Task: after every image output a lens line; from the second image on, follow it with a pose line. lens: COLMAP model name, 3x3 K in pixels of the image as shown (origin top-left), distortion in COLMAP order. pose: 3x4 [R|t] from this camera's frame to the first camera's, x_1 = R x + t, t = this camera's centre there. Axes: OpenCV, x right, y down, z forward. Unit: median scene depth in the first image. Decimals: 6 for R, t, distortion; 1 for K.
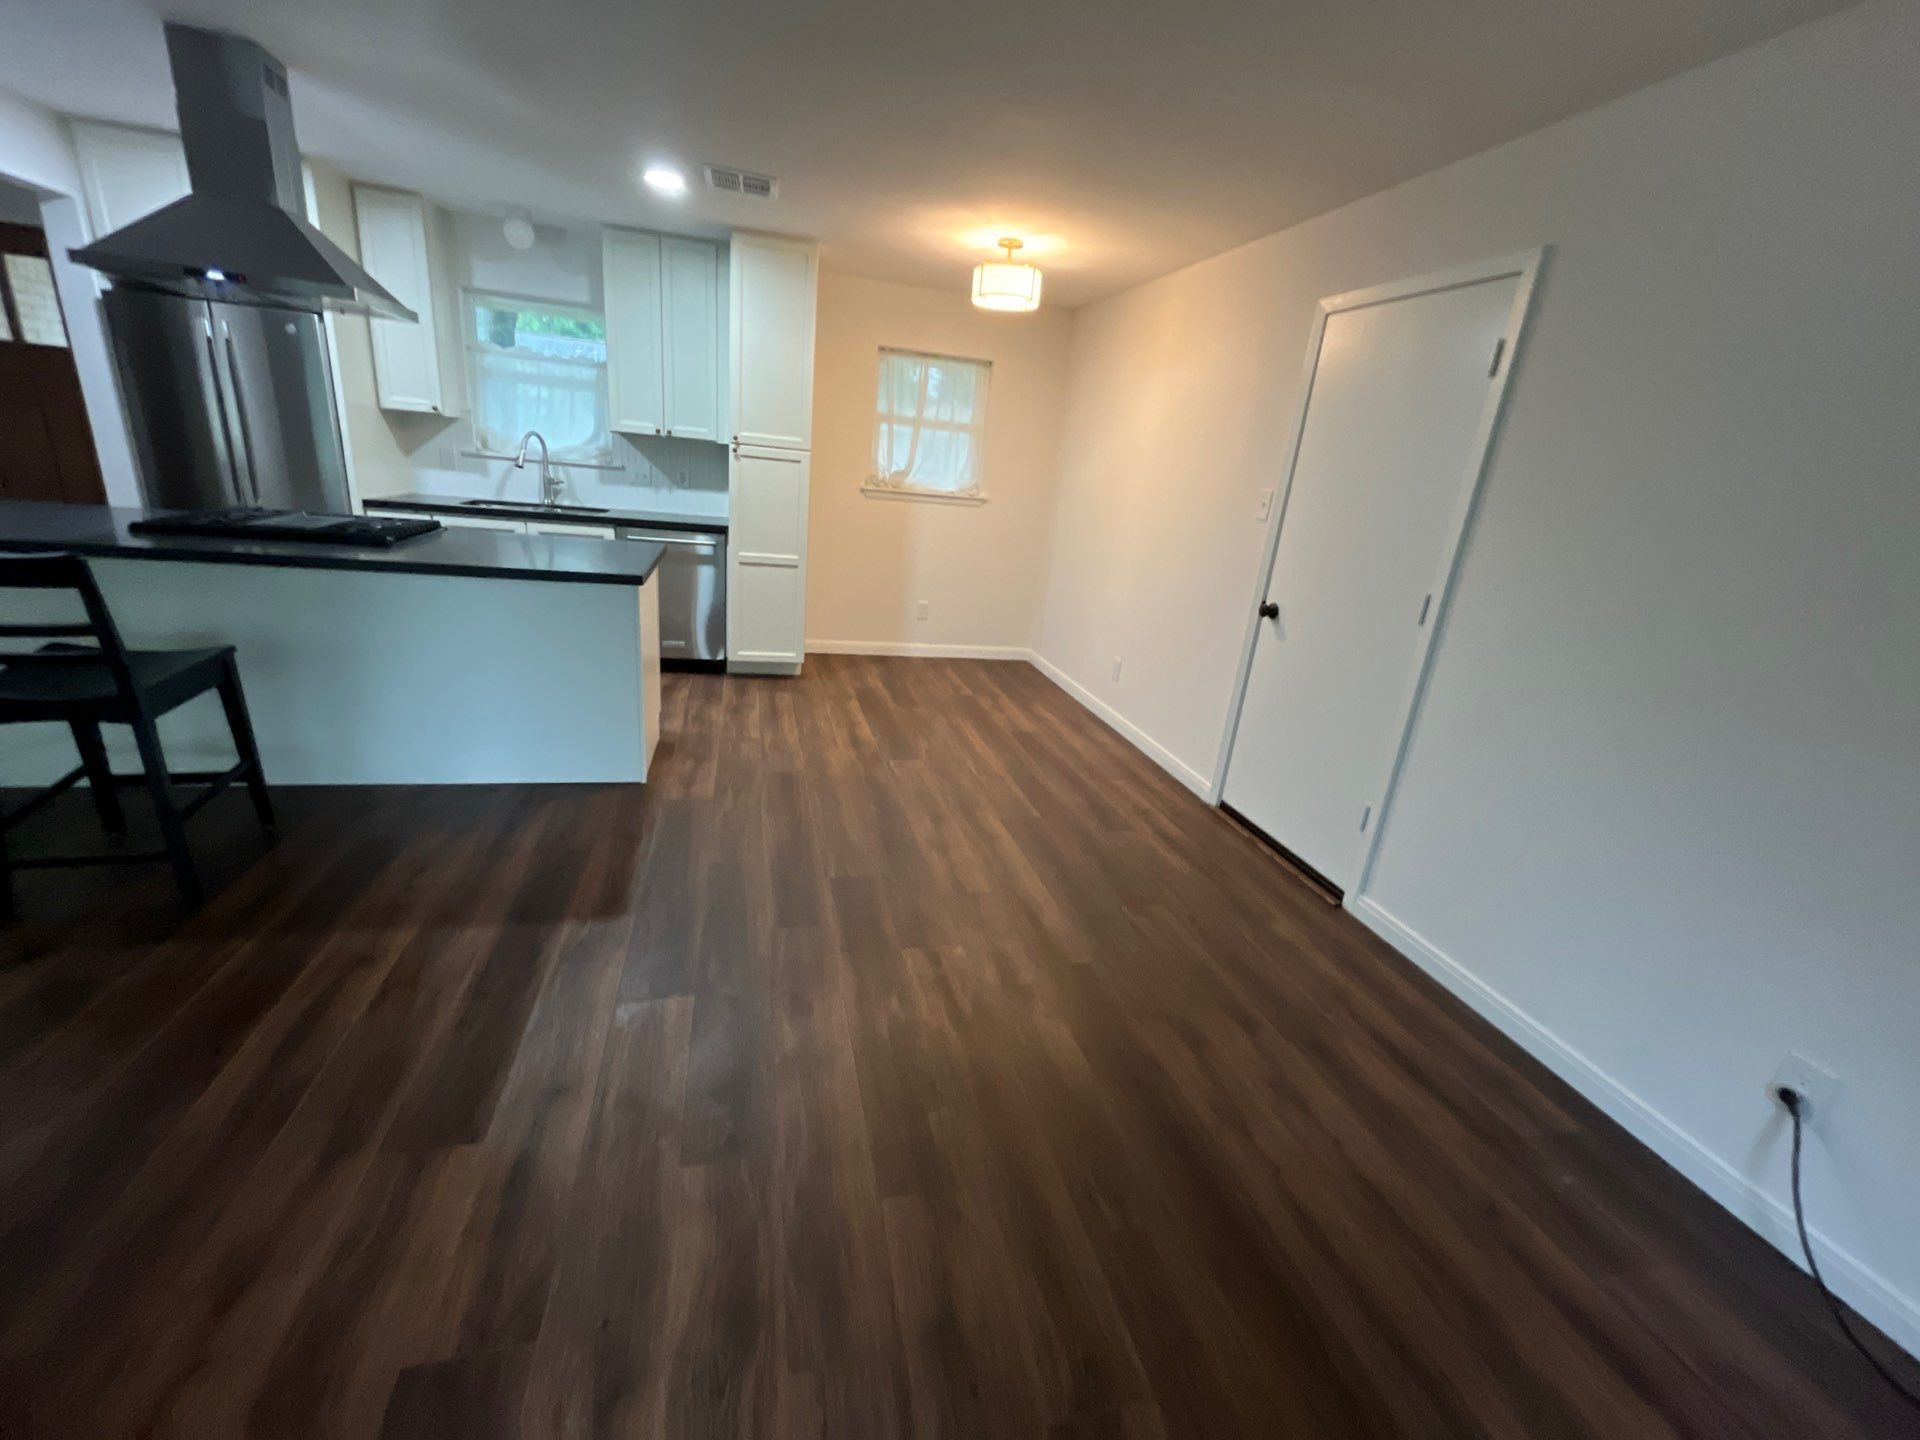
lens RADIAL K [[781.1, 0, 960.0], [0, 781.1, 720.0], [0, 0, 1]] dist [-0.002425, -0.000042]
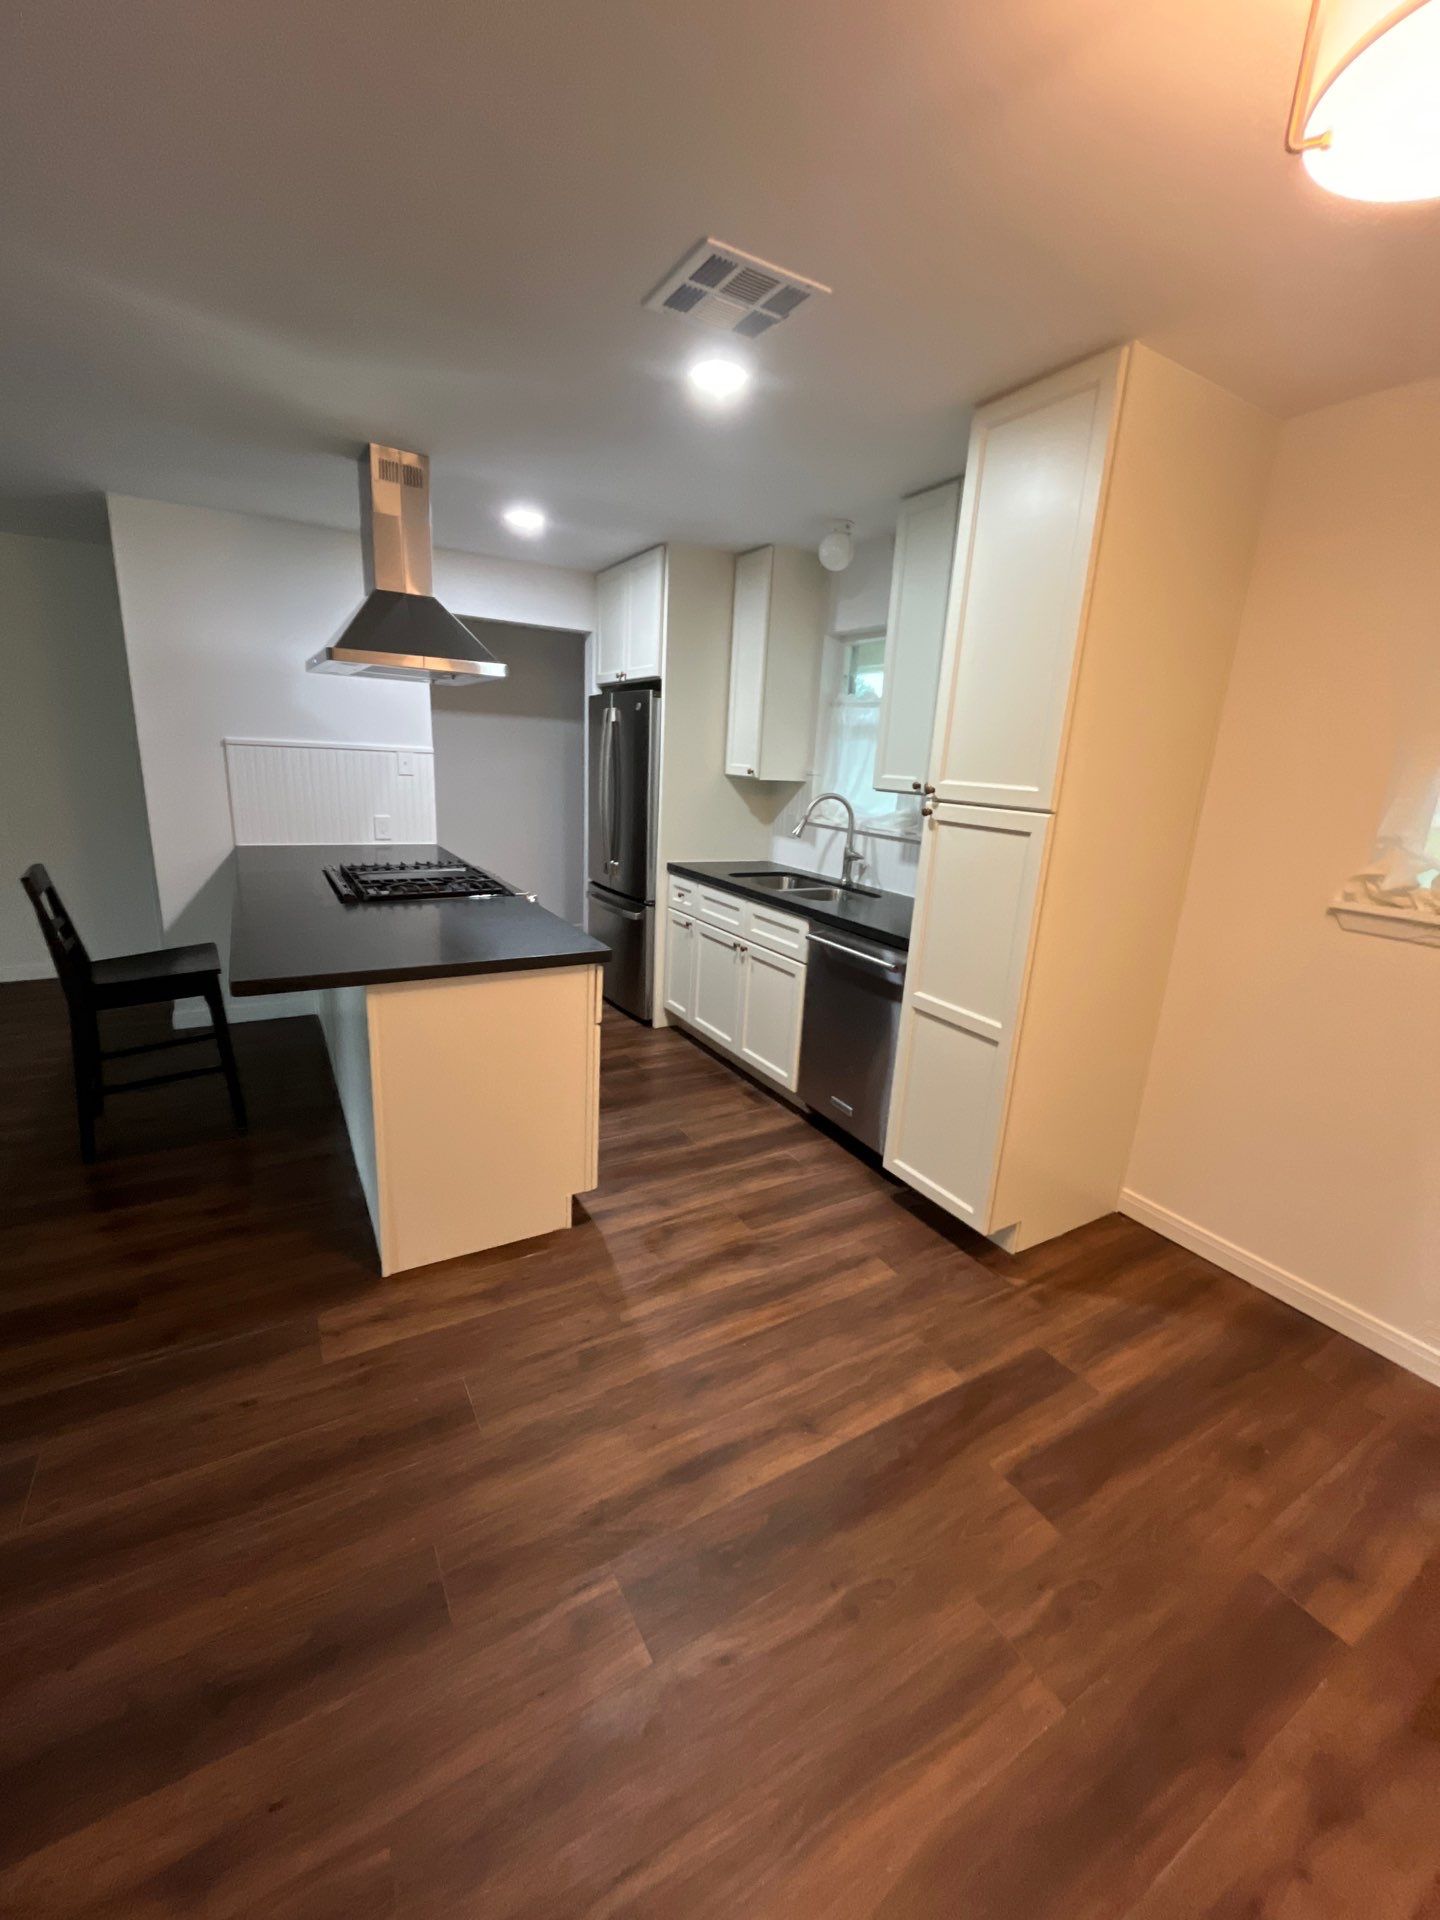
lens RADIAL K [[781.1, 0, 720.0], [0, 781.1, 960.0], [0, 0, 1]] dist [-0.002425, -0.000042]
pose [[0.281693, 0.164319, -0.945330, 0.188676], [-0.326330, 0.942903, 0.066656, -0.222274], [0.902307, 0.289713, 0.319231, 0.680151]]
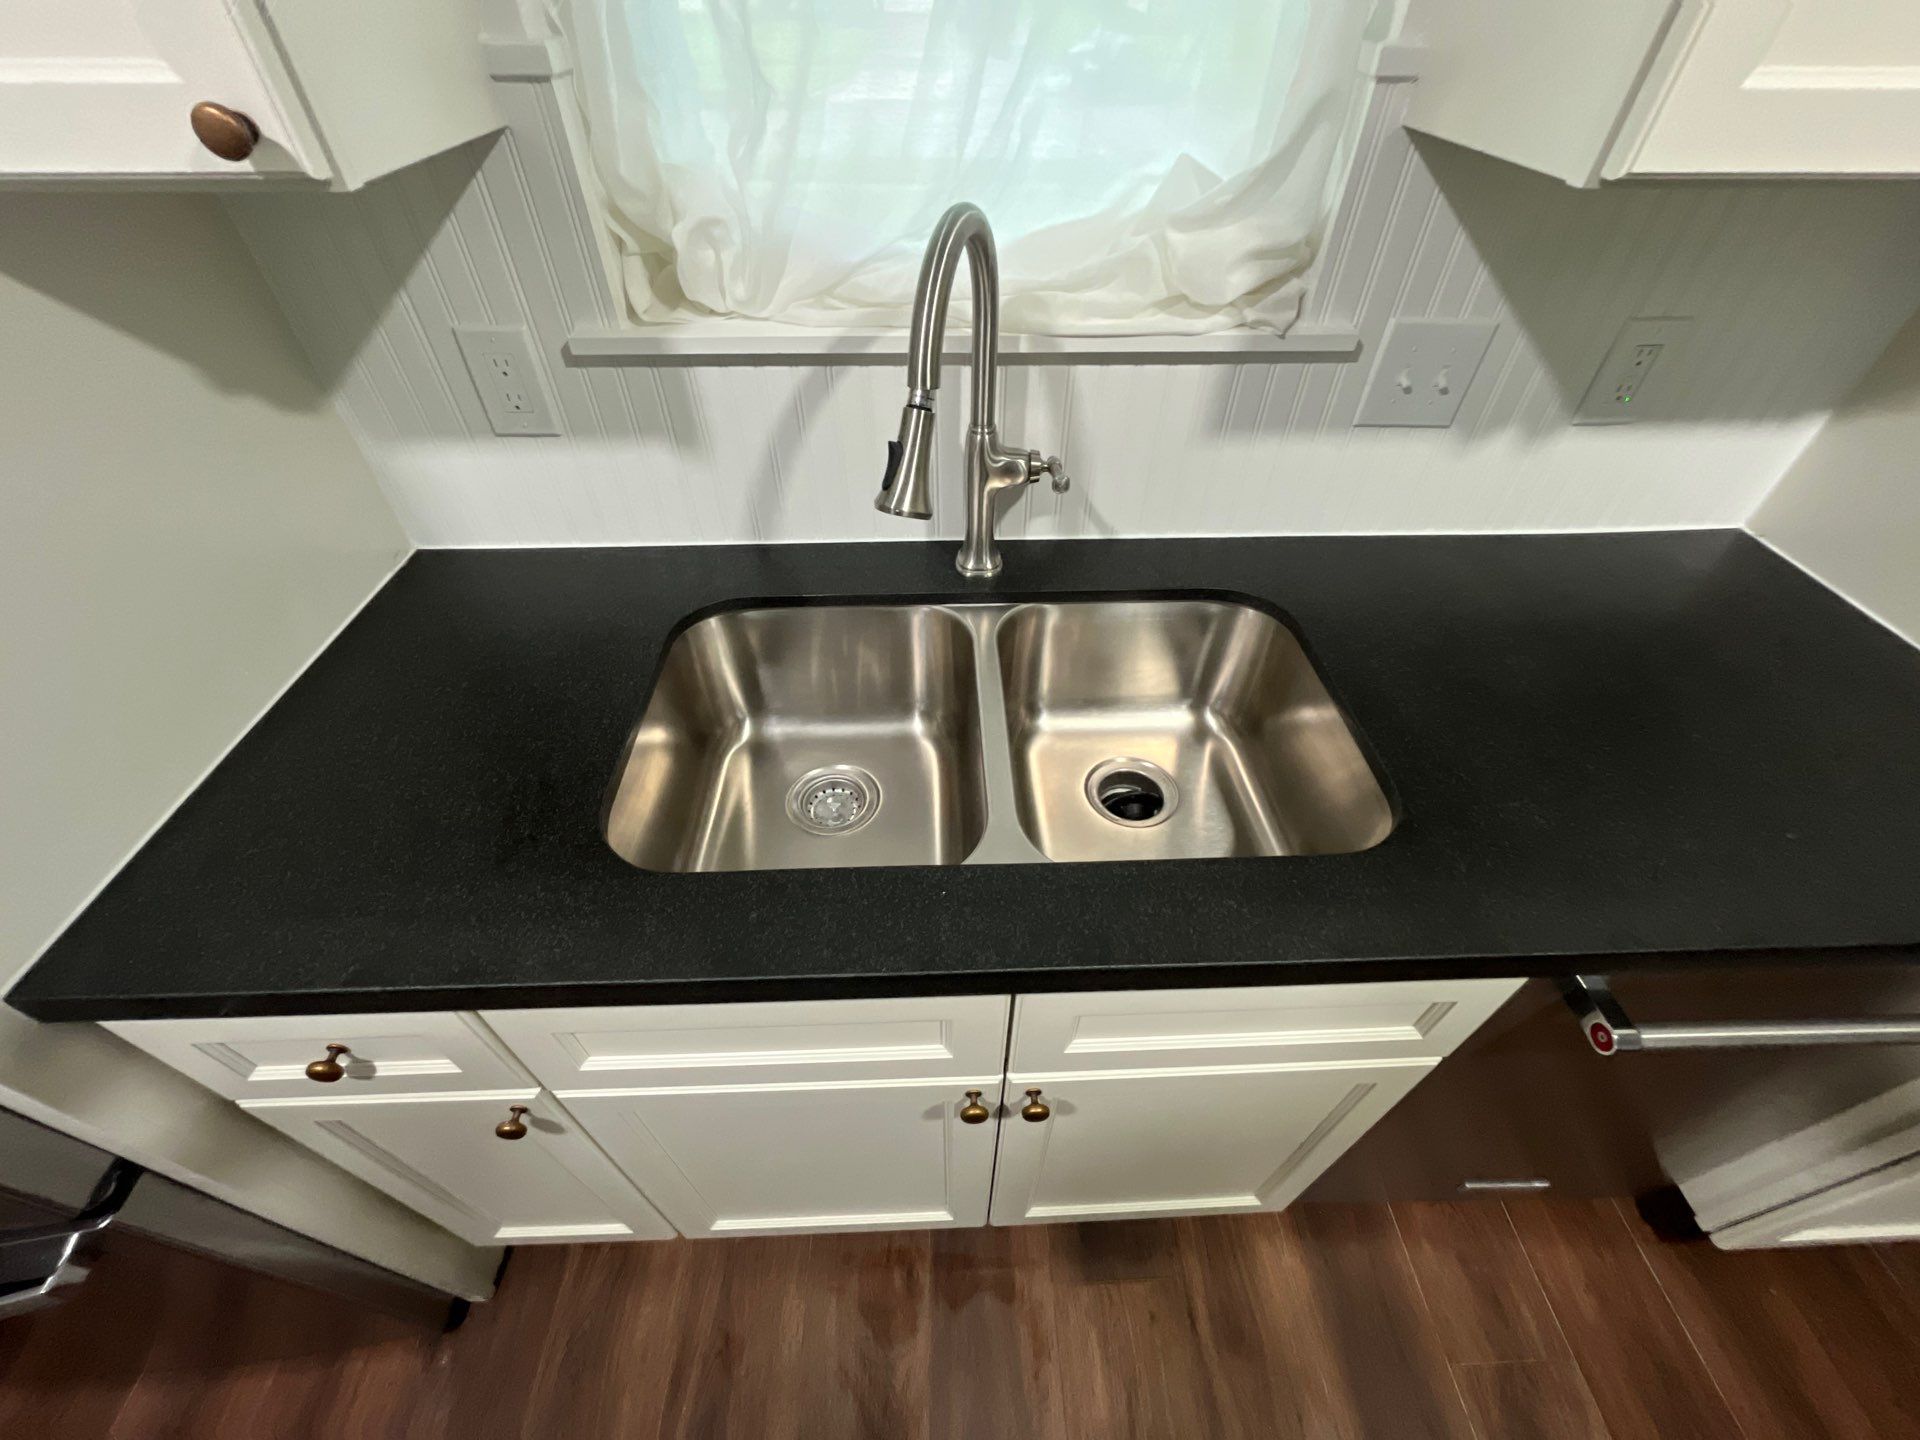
lens RADIAL K [[781.1, 0, 960.0], [0, 781.1, 720.0], [0, 0, 1]] dist [-0.002425, -0.000042]
pose [[0.973546, 0.083954, -0.212508, -0.497339], [0.015568, 0.903519, 0.428266, -0.339026], [0.227959, -0.420245, 0.878310, 0.817337]]
